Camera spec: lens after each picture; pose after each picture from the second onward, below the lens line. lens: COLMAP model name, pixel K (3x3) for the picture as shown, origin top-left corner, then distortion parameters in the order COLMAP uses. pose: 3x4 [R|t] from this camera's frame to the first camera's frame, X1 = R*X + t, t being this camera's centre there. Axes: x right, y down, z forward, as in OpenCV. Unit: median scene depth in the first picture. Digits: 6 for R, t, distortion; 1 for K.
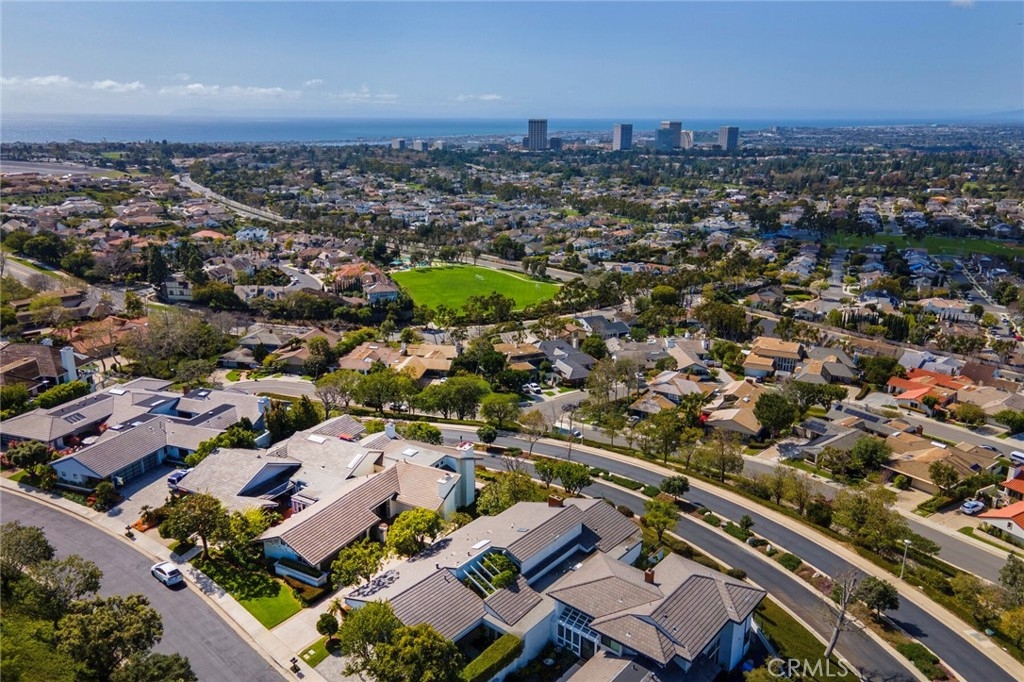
lens RADIAL K [[766.6, 0, 510.7], [0, 766.6, 316.2], [0, 0, 1]] dist [0.036362, 0.011960]
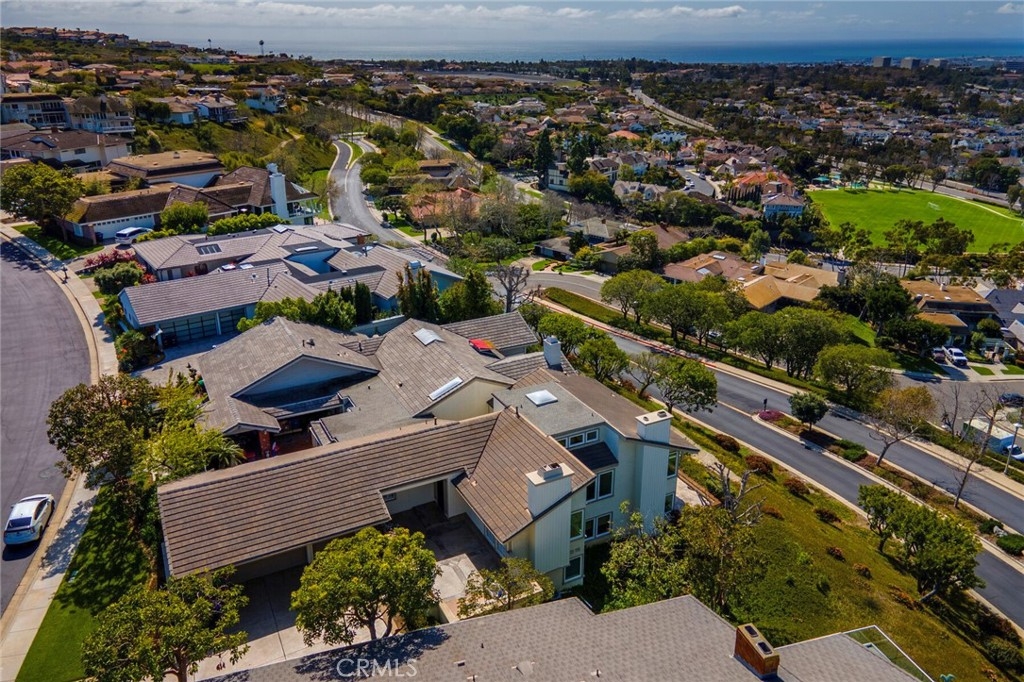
lens RADIAL K [[766.6, 0, 510.7], [0, 766.6, 316.2], [0, 0, 1]] dist [0.036362, 0.011960]
pose [[0.837808, 0.184075, -0.513997, 0.026325], [-0.138605, 0.982317, 0.125868, 0.018891], [0.528077, -0.034210, 0.848507, 0.162162]]
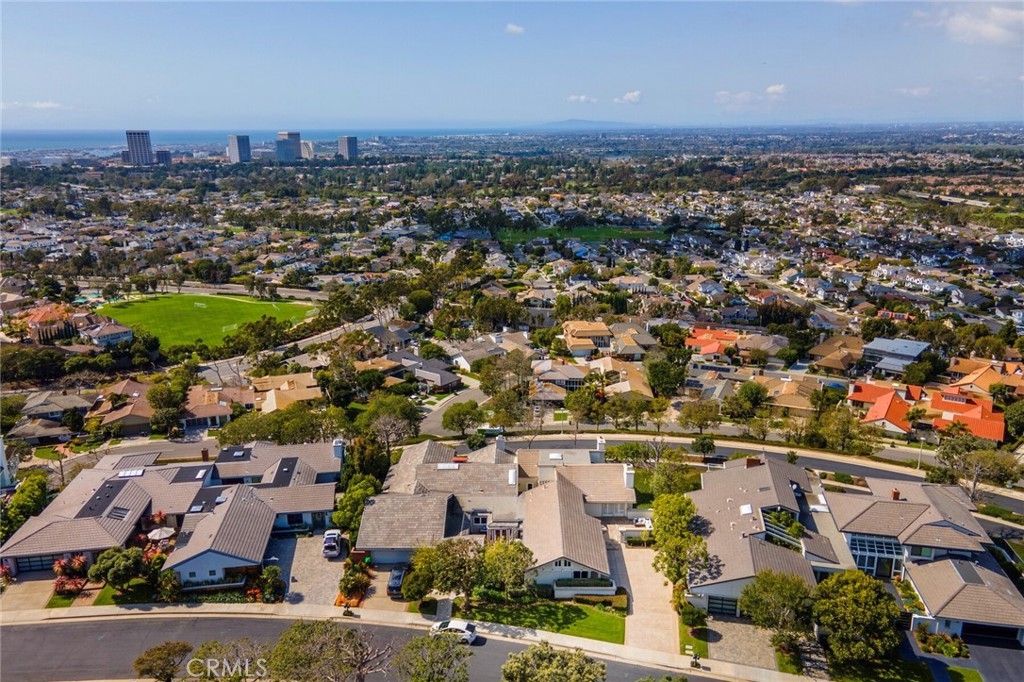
lens RADIAL K [[771.9, 0, 512.0], [0, 771.9, 341.0], [0, 0, 1]] dist [0.031839, 0.001024]
pose [[0.874861, -0.141079, 0.463373, -0.172144], [0.133804, 0.989809, 0.048732, -0.006379], [-0.465526, 0.019367, 0.884822, 0.044096]]
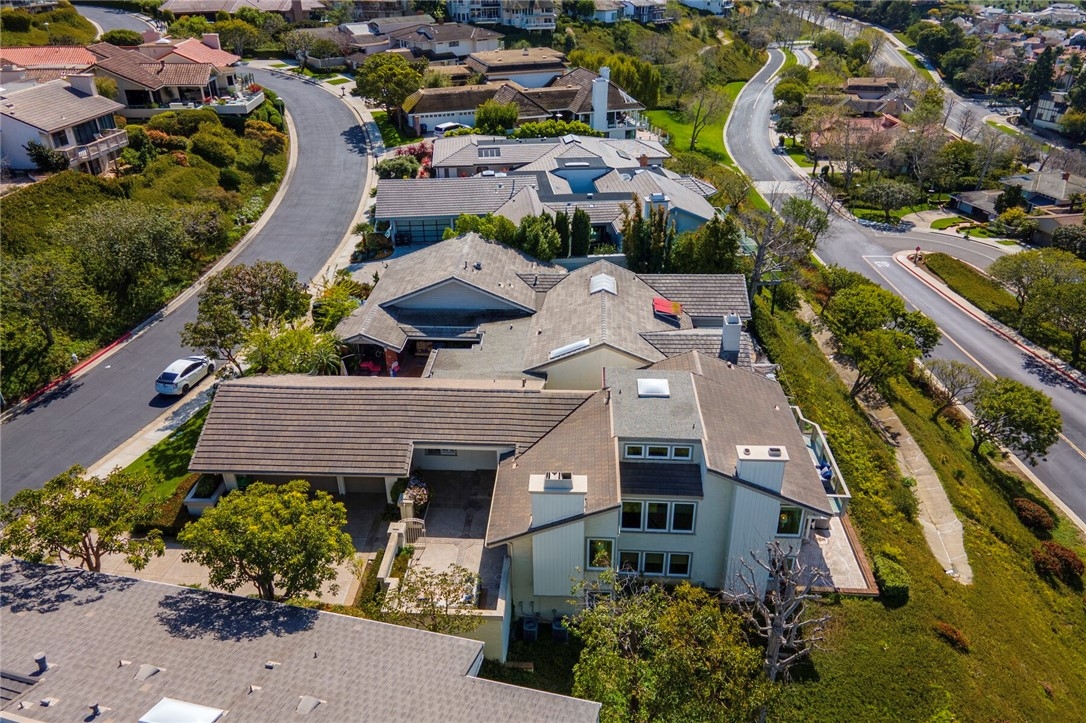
lens RADIAL K [[793.6, 0, 540.7], [0, 793.6, 348.3], [0, 0, 1]] dist [0.039135, 0.005270]
pose [[0.440756, 0.408693, -0.799190, 0.043269], [-0.221405, 0.912326, 0.344443, 0.009683], [0.869893, 0.025129, 0.492599, 0.211874]]
